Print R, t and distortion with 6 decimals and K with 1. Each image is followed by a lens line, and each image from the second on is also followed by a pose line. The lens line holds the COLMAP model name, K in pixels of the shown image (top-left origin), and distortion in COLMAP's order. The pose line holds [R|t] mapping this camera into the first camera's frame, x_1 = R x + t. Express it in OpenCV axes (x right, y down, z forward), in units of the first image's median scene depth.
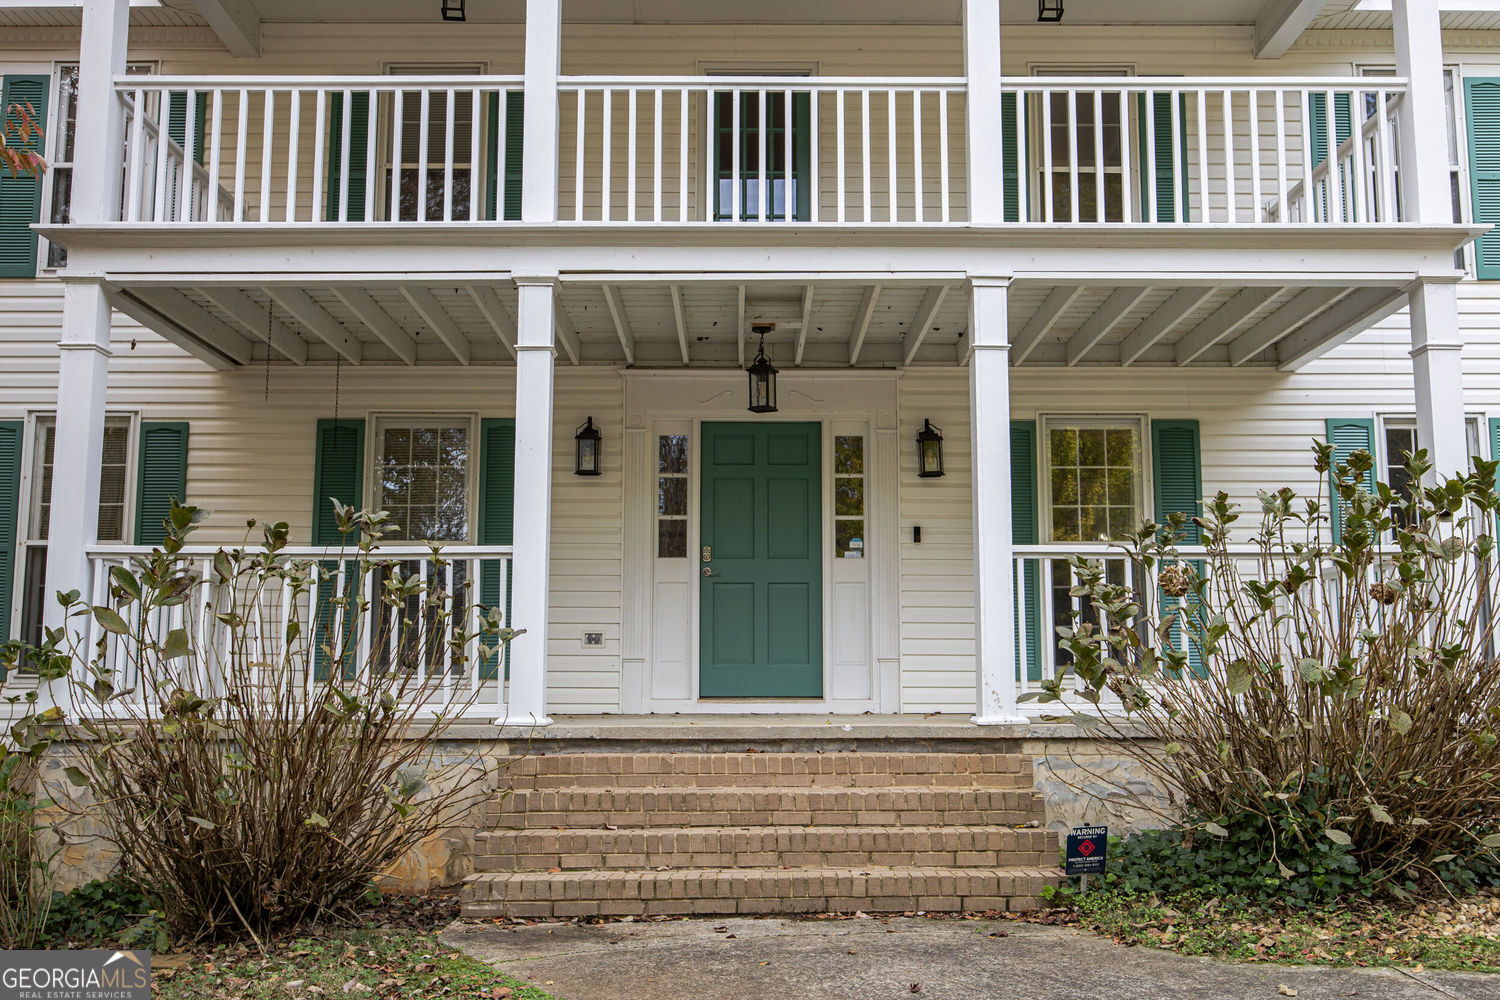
lens RADIAL K [[1447.4, 0, 751.3], [0, 1447.4, 506.1], [0, 0, 1]] dist [0.001181, 0.000000]
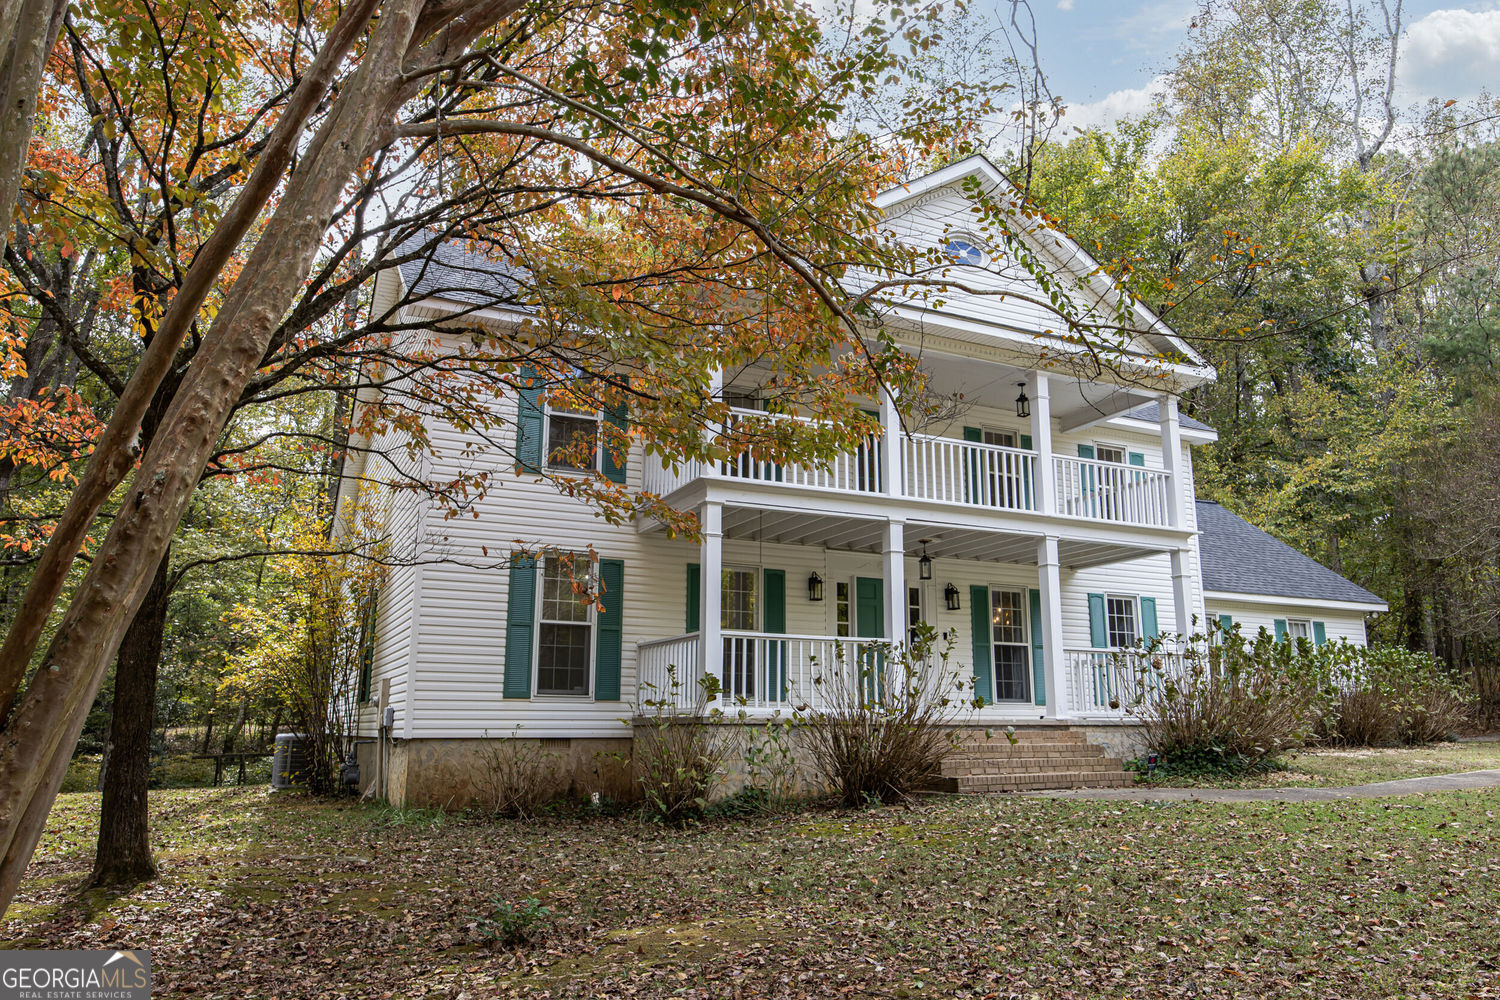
lens RADIAL K [[1043.3, 0, 753.3], [0, 1043.3, 502.2], [0, 0, 1]] dist [0.010770, 0.001035]
pose [[0.904684, 0.094854, 0.415391, -1.043134], [-0.056858, 0.993062, -0.102933, -0.003325], [-0.422273, 0.069504, 0.903800, -0.399344]]
